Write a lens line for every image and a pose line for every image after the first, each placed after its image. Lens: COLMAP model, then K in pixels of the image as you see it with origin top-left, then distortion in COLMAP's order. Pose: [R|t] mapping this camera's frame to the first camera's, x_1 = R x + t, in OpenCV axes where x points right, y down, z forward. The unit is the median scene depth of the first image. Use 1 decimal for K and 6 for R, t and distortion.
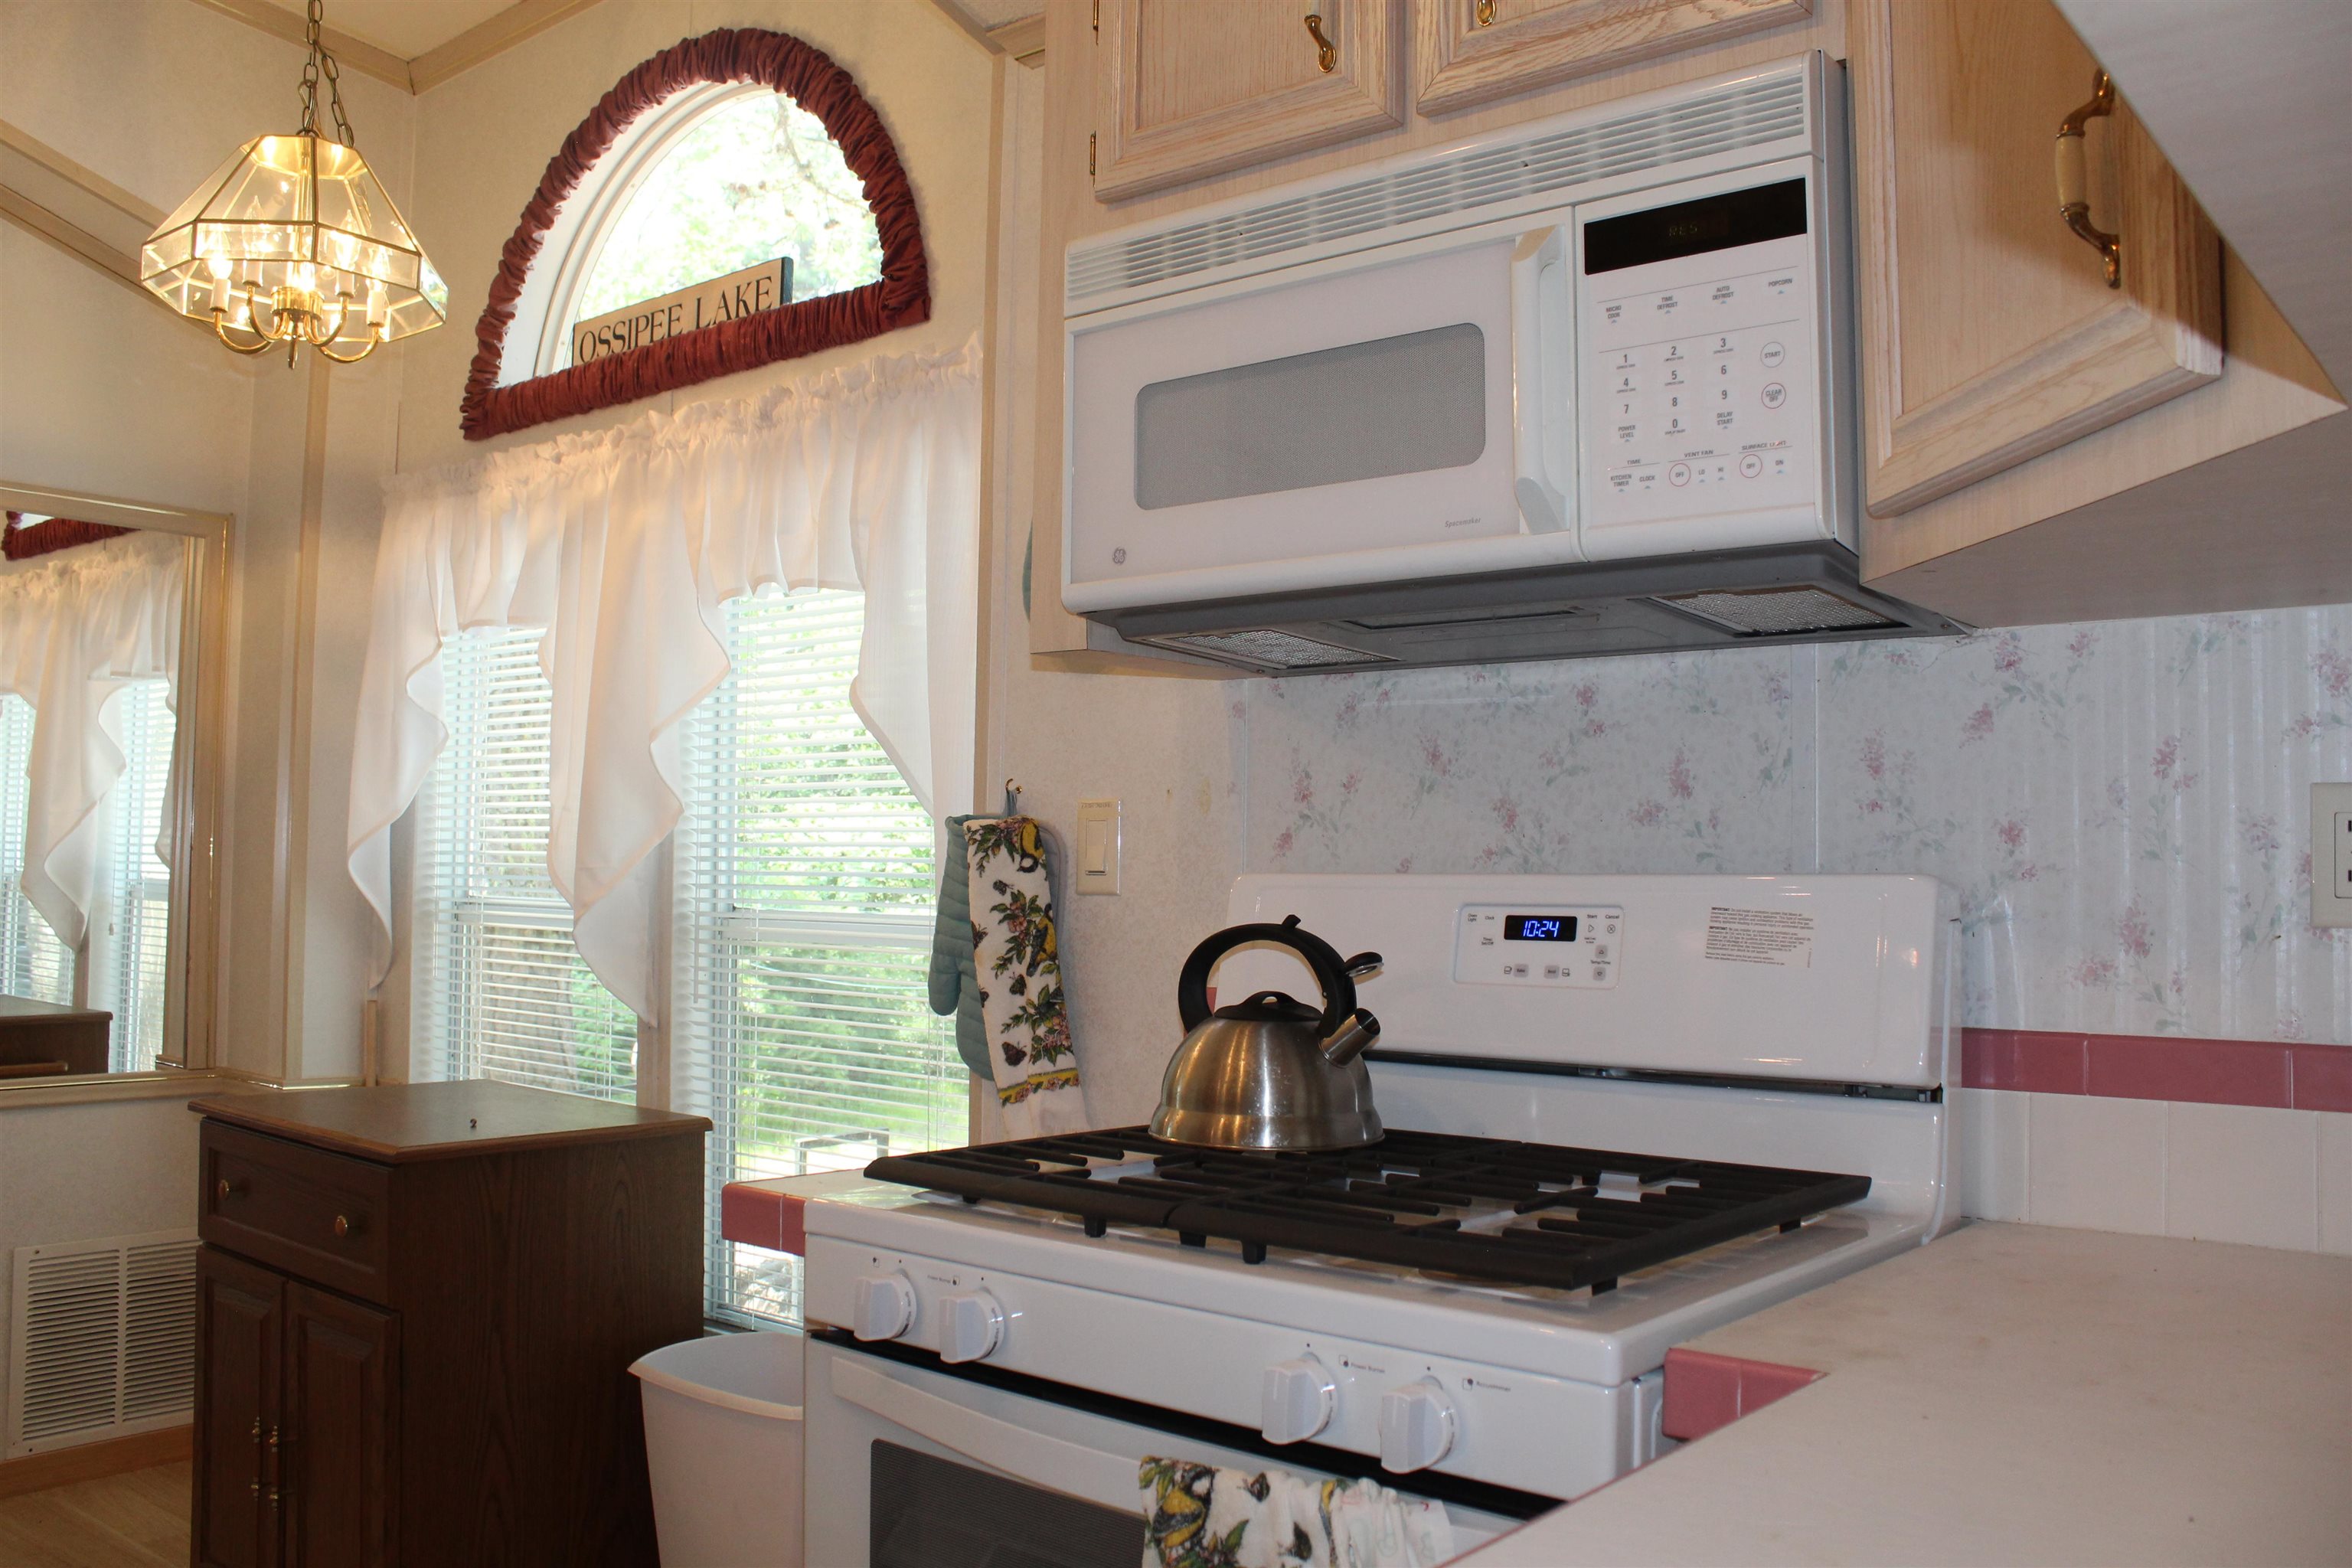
lens RADIAL K [[1940.6, 0, 1176.0], [0, 1940.6, 784.0], [0, 0, 1]] dist [-0.165922, 0.144021]
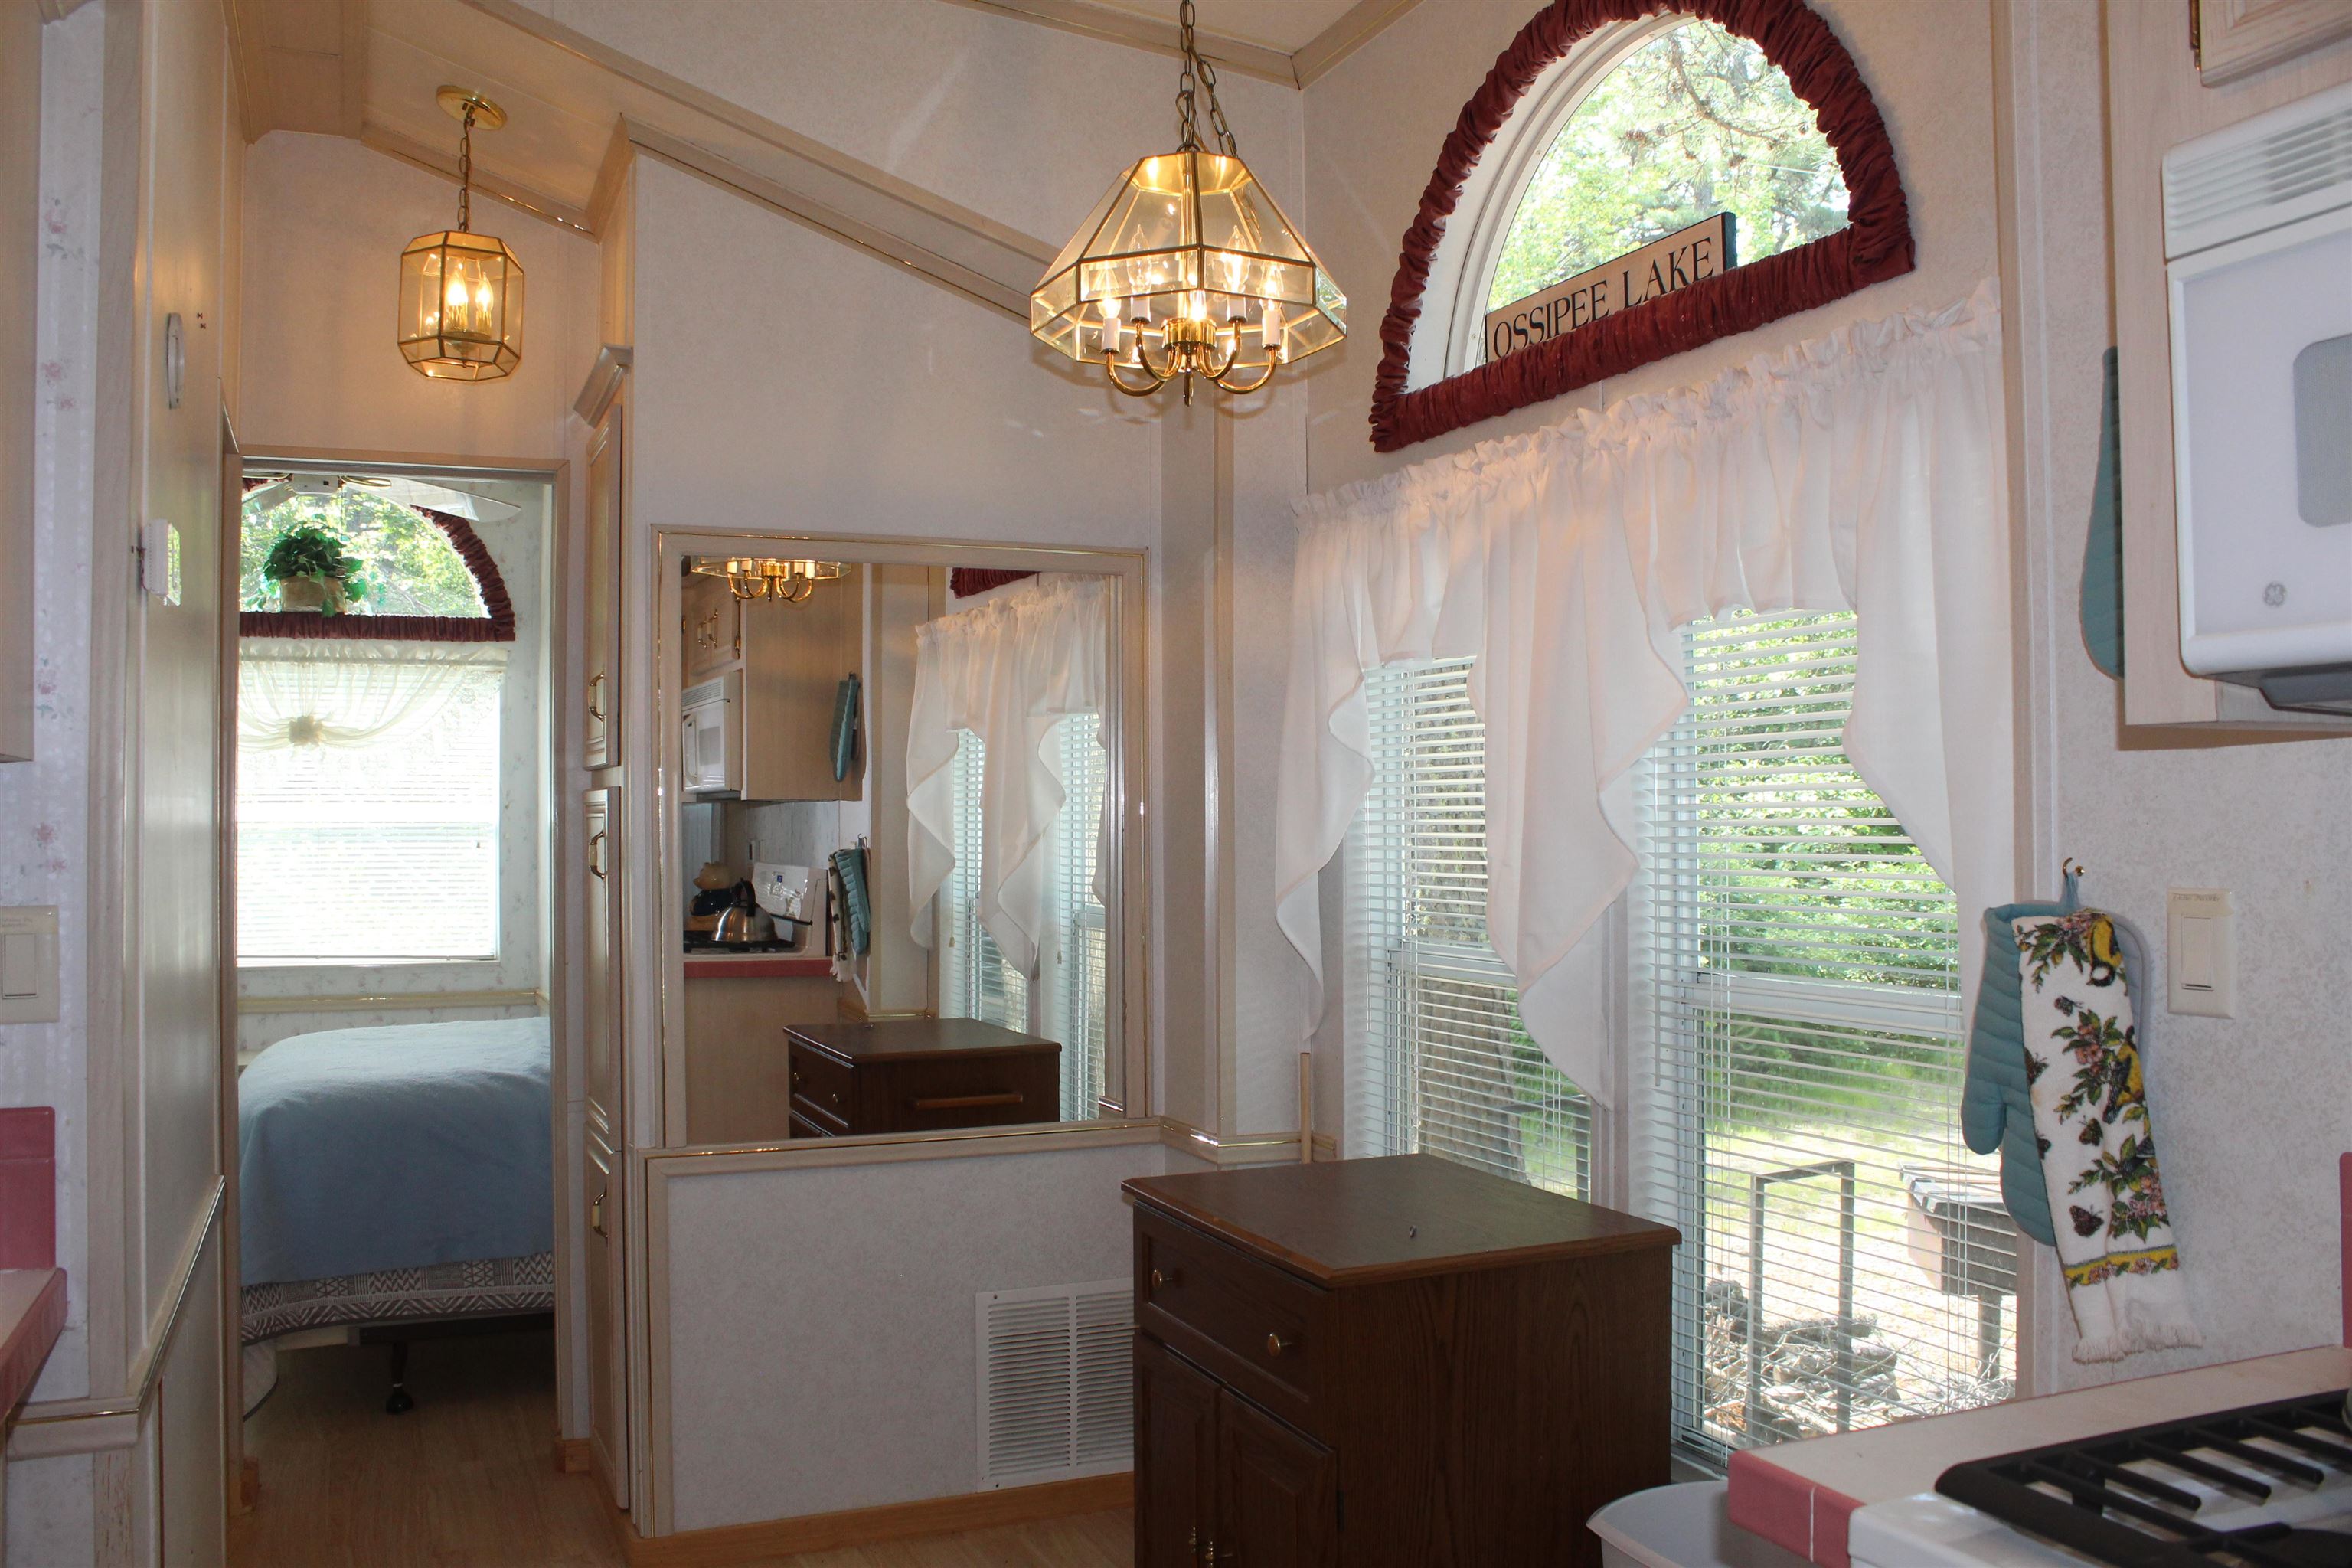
lens RADIAL K [[1940.6, 0, 1176.0], [0, 1940.6, 784.0], [0, 0, 1]] dist [-0.165922, 0.144021]
pose [[0.891126, -0.027645, -0.452912, -0.047361], [0.038966, 0.999117, 0.015684, -0.044341], [0.452079, -0.031625, 0.891417, 0.128895]]
